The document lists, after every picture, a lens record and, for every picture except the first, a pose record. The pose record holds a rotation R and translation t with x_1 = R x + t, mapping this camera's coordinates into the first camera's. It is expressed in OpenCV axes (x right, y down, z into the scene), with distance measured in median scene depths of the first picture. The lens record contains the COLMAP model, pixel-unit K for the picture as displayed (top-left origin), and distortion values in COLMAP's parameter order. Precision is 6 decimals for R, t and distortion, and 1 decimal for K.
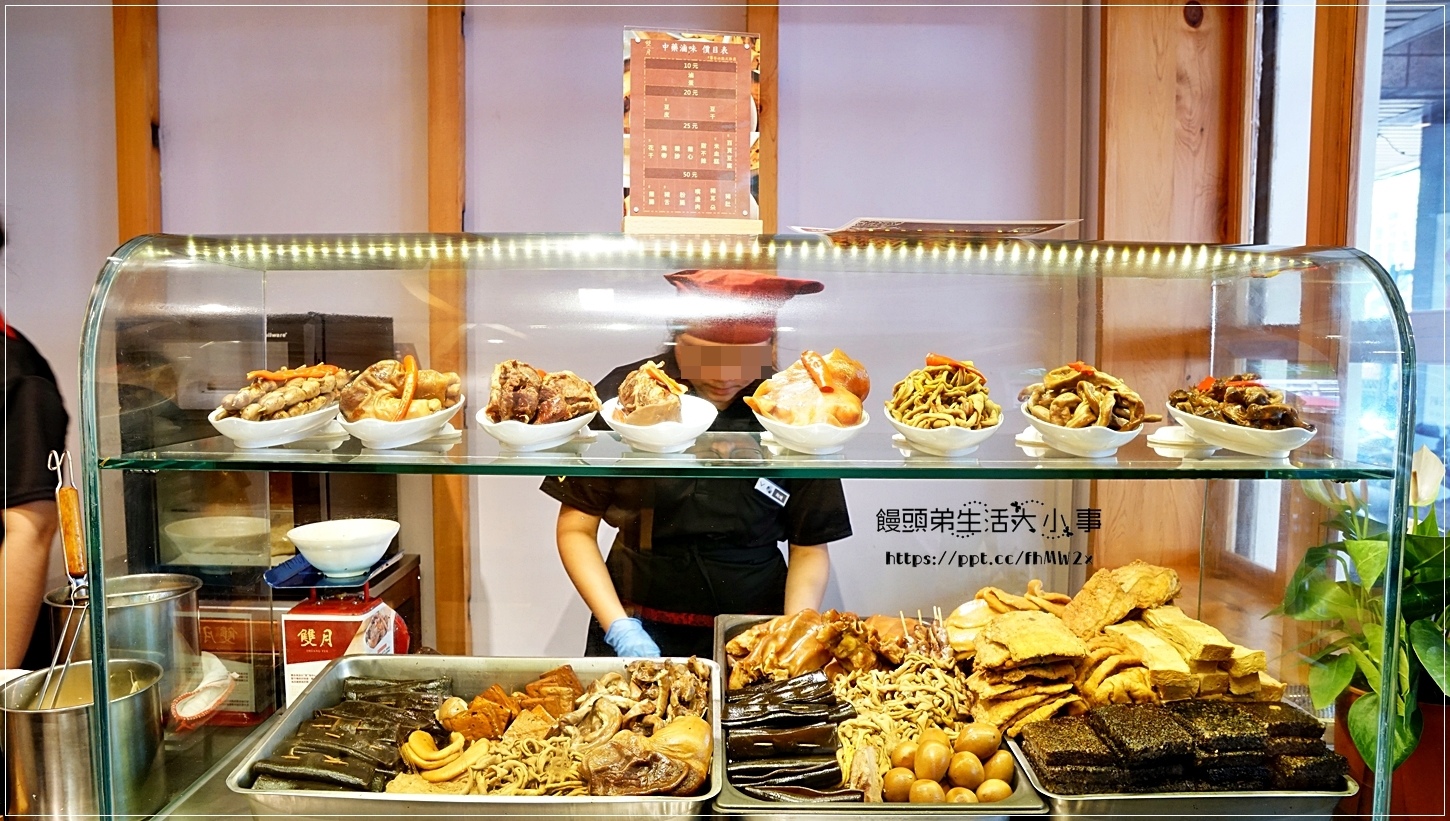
lens RADIAL K [[1028.3, 0, 724.6], [0, 1028.3, 410.7], [0, 0, 1]] dist [-0.106111, 0.026430]
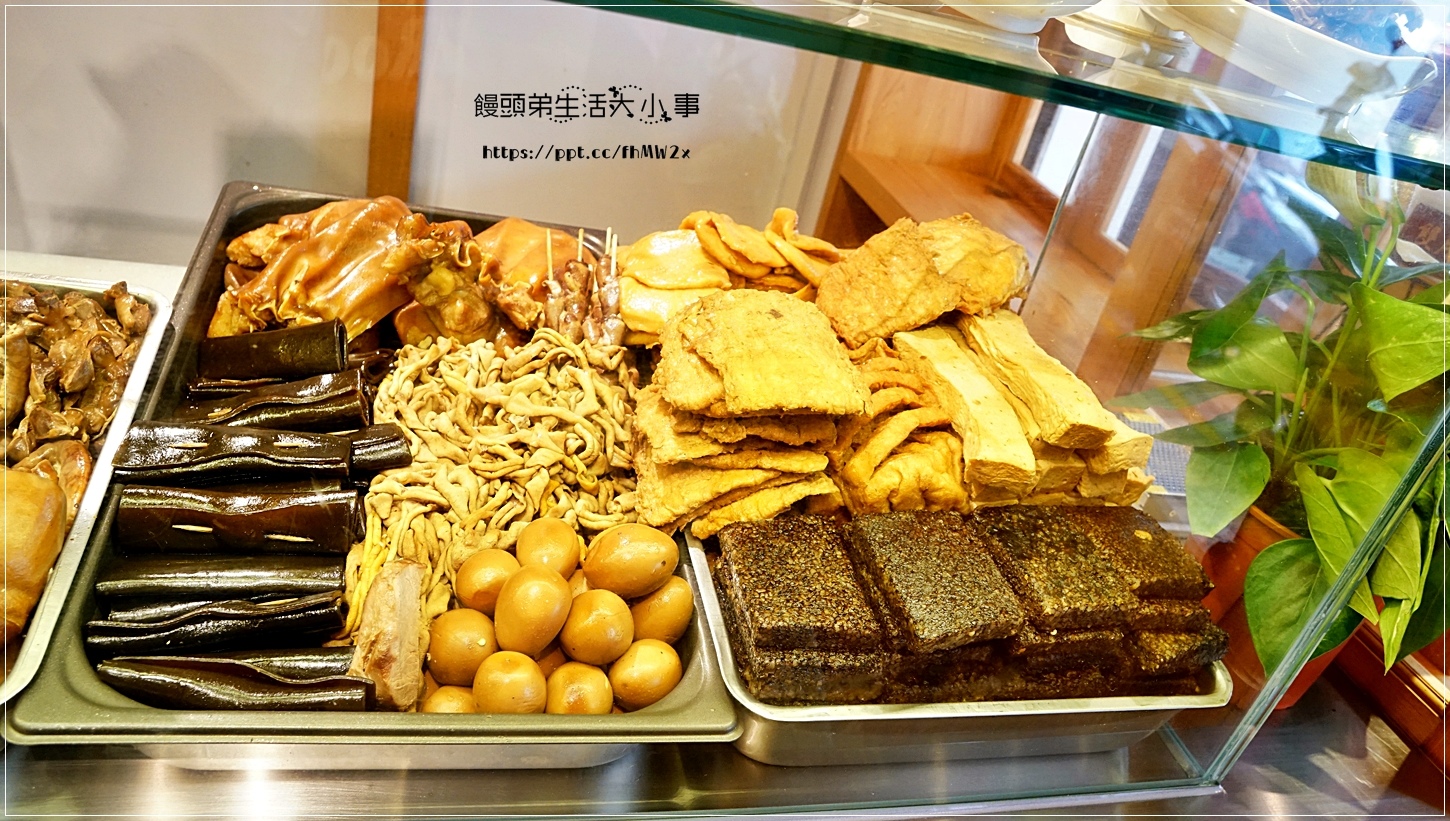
lens RADIAL K [[1028.3, 0, 719.6], [0, 1028.3, 418.5], [0, 0, 1]] dist [-0.106111, 0.026430]
pose [[0.952858, 0.072471, 0.294636, 0.127001], [-0.203019, 0.873938, 0.441607, 0.024716], [-0.225490, -0.480605, 0.847451, 0.551156]]
